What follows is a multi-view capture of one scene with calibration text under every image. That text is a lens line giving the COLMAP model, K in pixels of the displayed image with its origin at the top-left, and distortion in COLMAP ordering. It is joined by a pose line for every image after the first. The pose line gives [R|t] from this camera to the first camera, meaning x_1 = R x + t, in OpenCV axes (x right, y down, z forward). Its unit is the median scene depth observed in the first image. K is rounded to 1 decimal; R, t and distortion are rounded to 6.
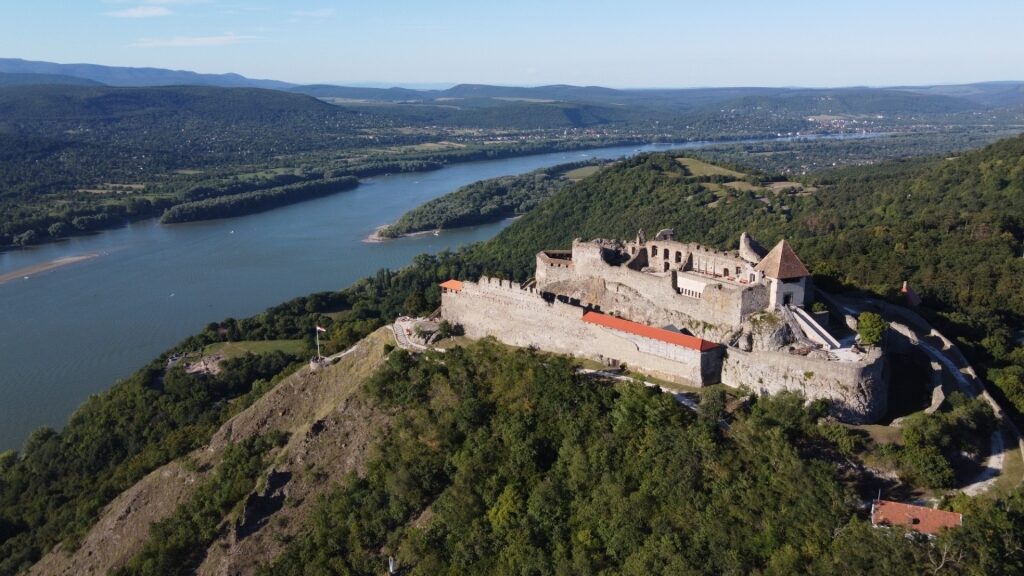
lens RADIAL K [[777.7, 0, 512.0], [0, 777.7, 287.2], [0, 0, 1]] dist [-0.001358, 0.017488]
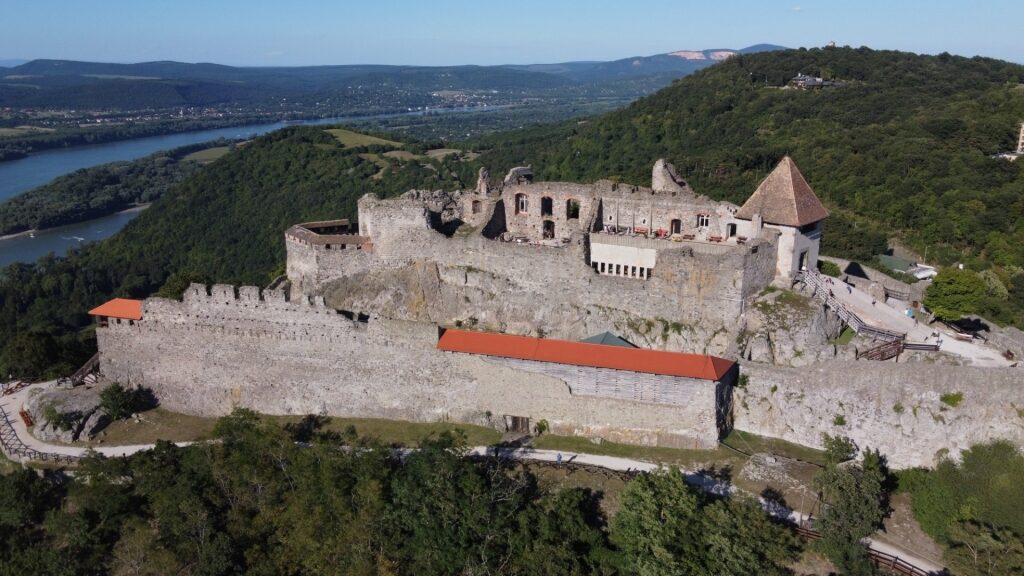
lens RADIAL K [[777.7, 0, 512.2], [0, 777.7, 288.6], [0, 0, 1]] dist [-0.001358, 0.017488]
pose [[0.892853, -0.120815, 0.433840, -0.064172], [0.109768, 0.992672, 0.050532, -0.012629], [-0.436766, 0.002504, 0.899572, 0.434396]]
